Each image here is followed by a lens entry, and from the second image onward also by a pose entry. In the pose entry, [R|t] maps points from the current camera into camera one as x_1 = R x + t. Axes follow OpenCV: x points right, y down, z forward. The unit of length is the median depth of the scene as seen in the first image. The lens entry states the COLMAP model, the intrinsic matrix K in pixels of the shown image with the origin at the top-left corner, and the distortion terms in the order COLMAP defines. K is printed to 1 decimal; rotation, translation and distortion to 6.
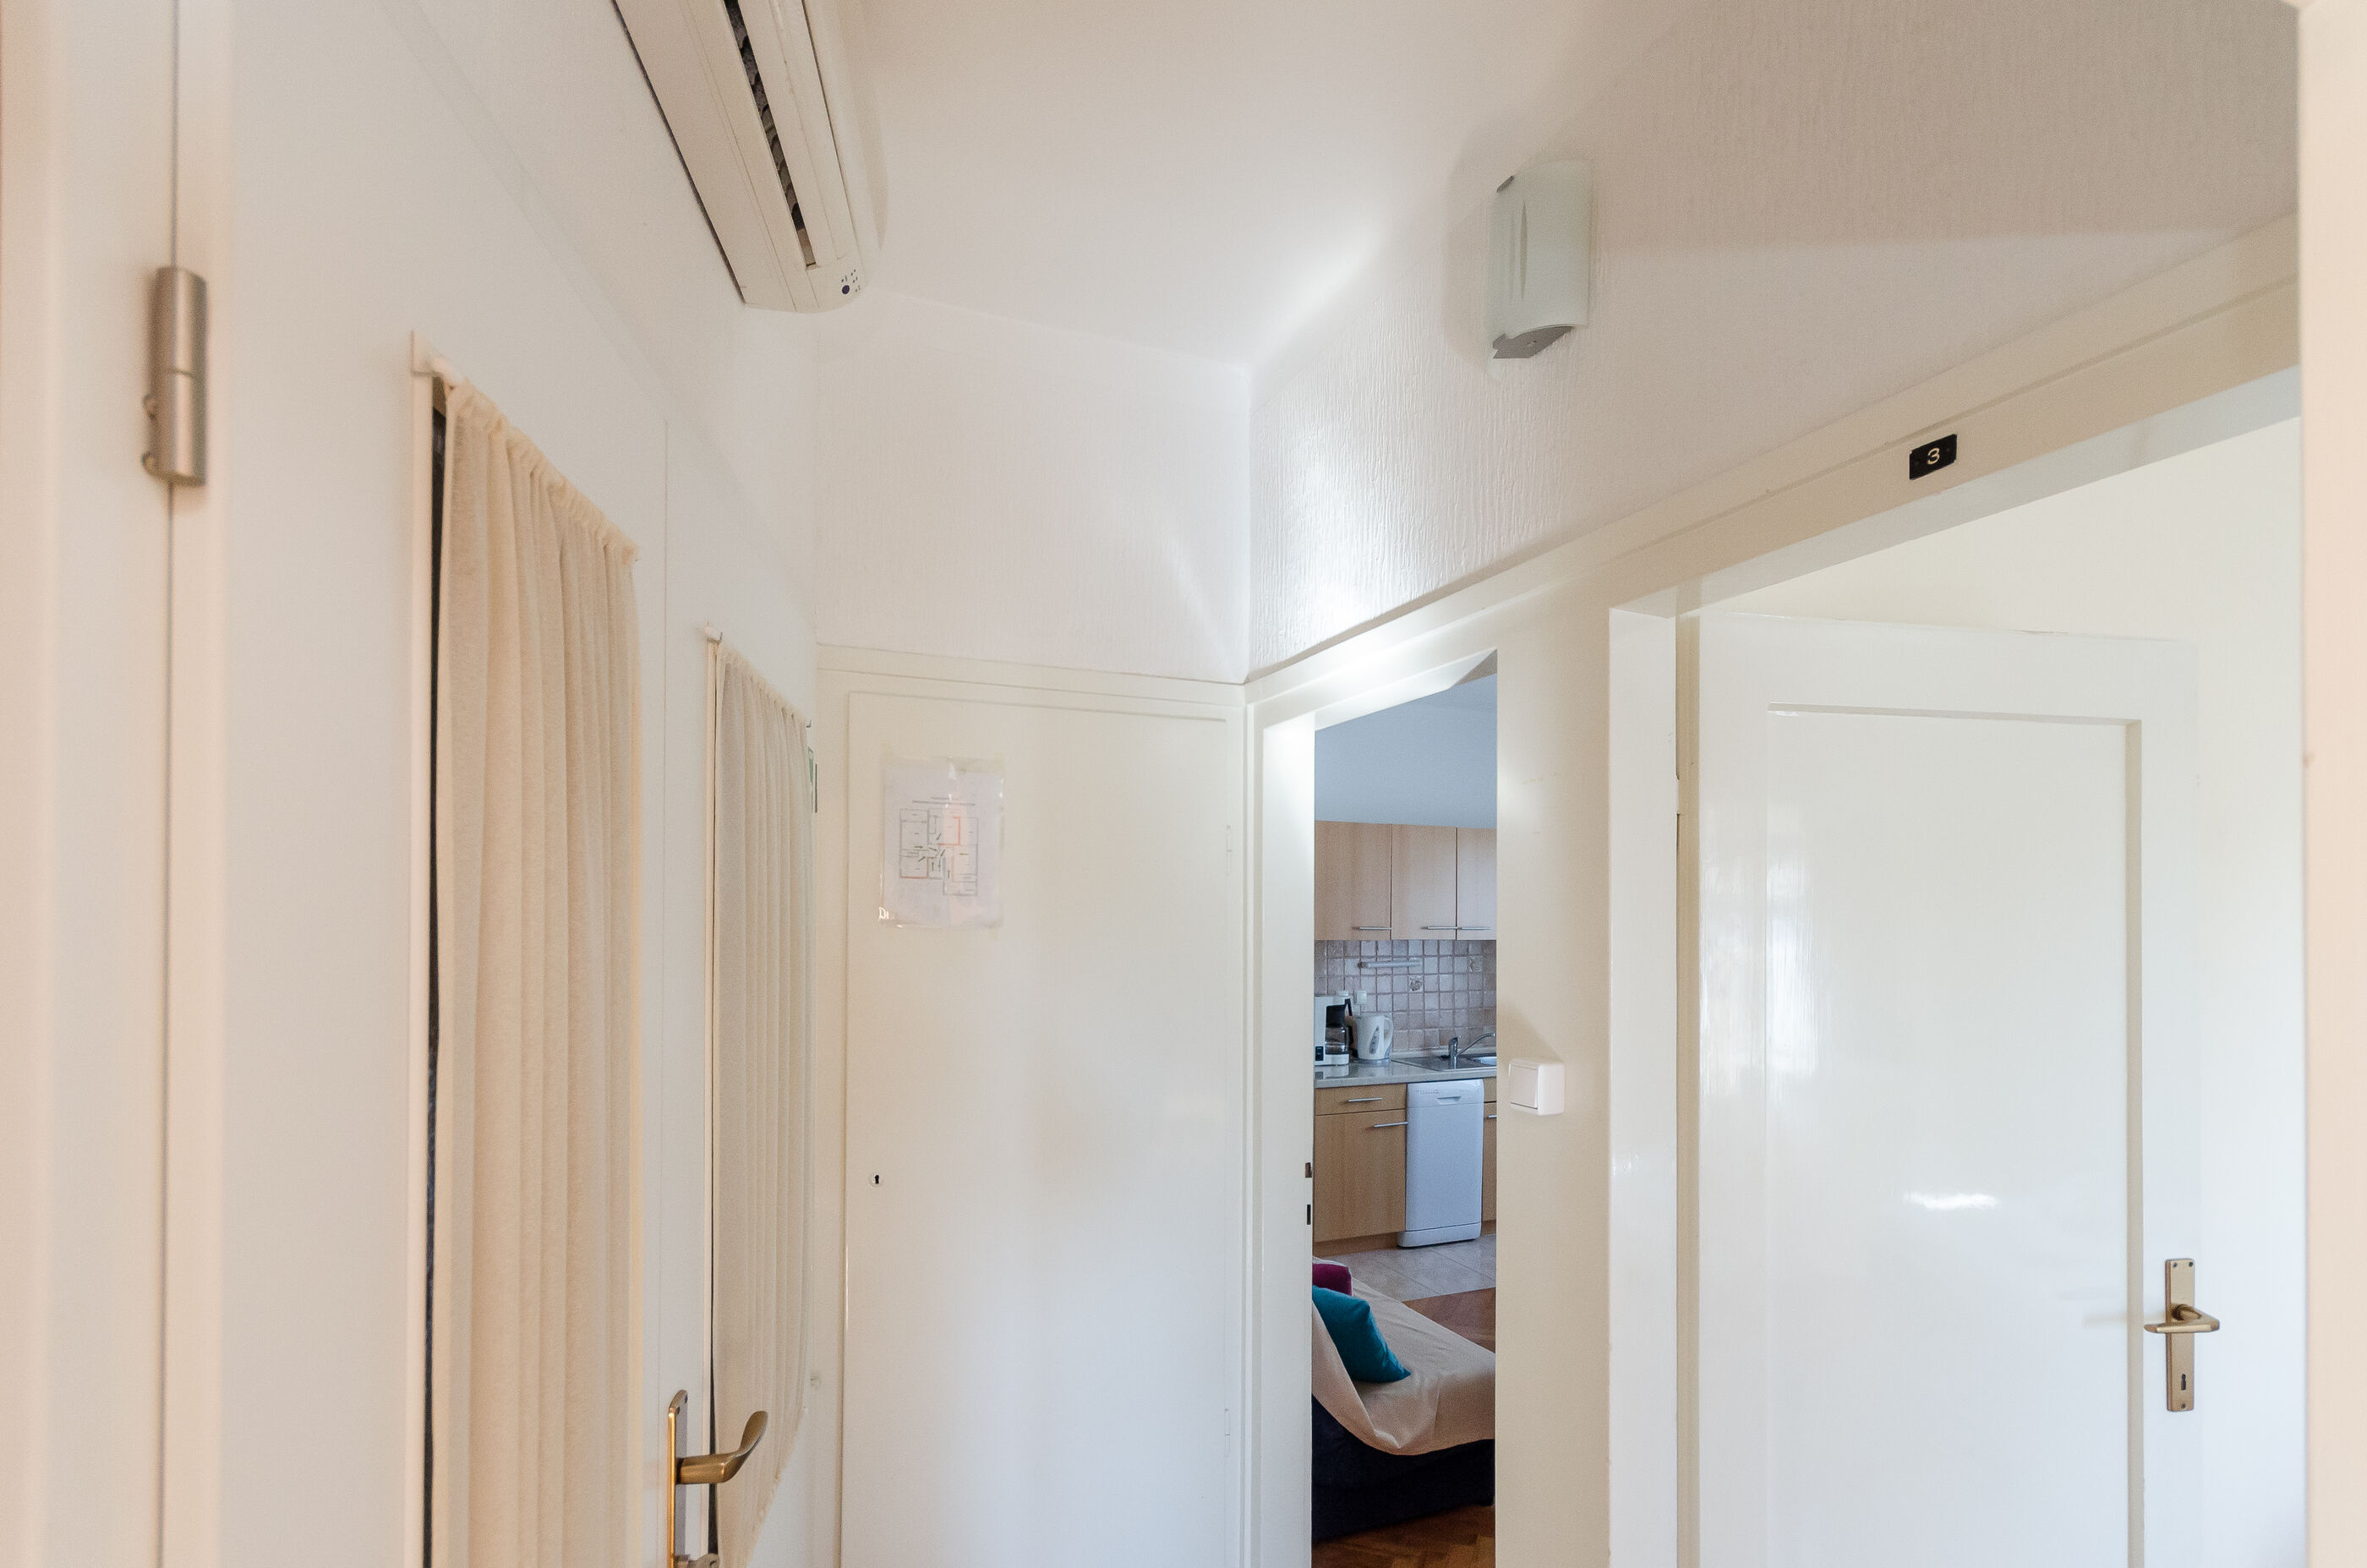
lens RADIAL K [[1054.7, 0, 1271.4], [0, 1054.7, 932.3], [0, 0, 1]] dist [0.013710, -0.001236]
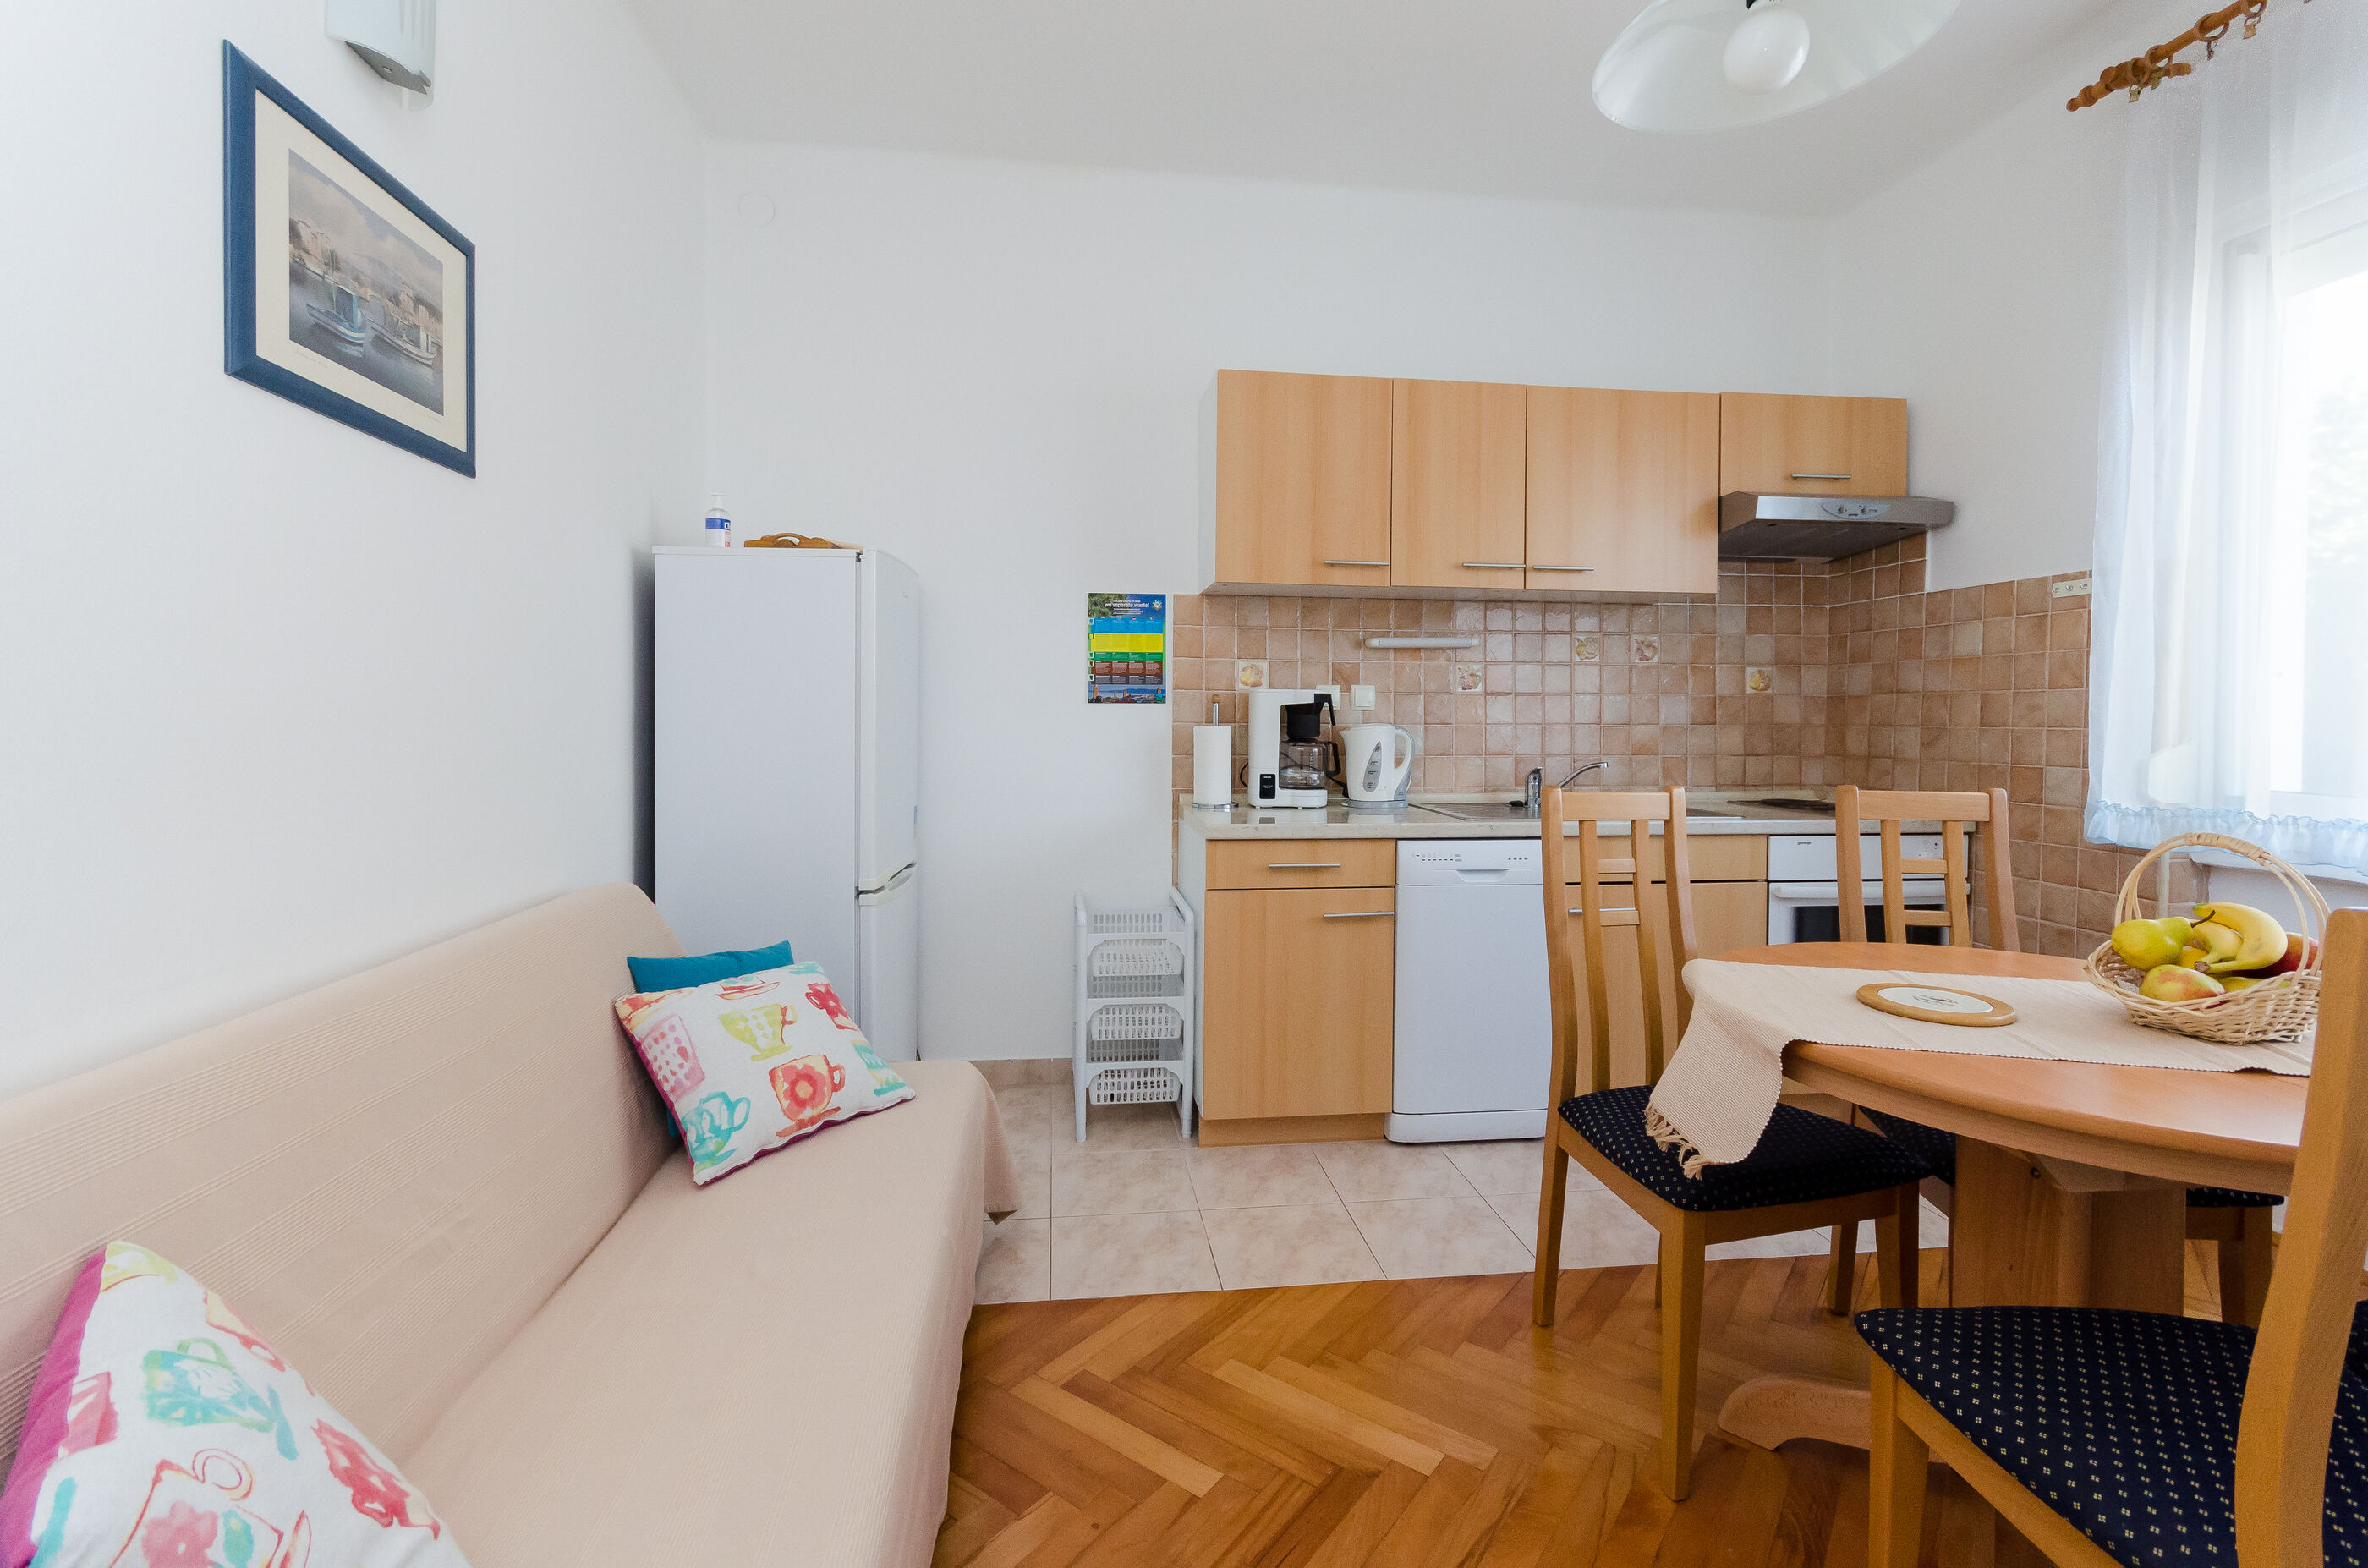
lens RADIAL K [[1055.2, 0, 1197.5], [0, 1055.2, 727.0], [0, 0, 1]] dist [0.013710, -0.001236]
pose [[0.950855, 0.007616, -0.309542, 0.184801], [-0.004818, 0.999940, 0.009803, 0.074851], [0.309598, -0.007830, 0.950835, 0.421237]]
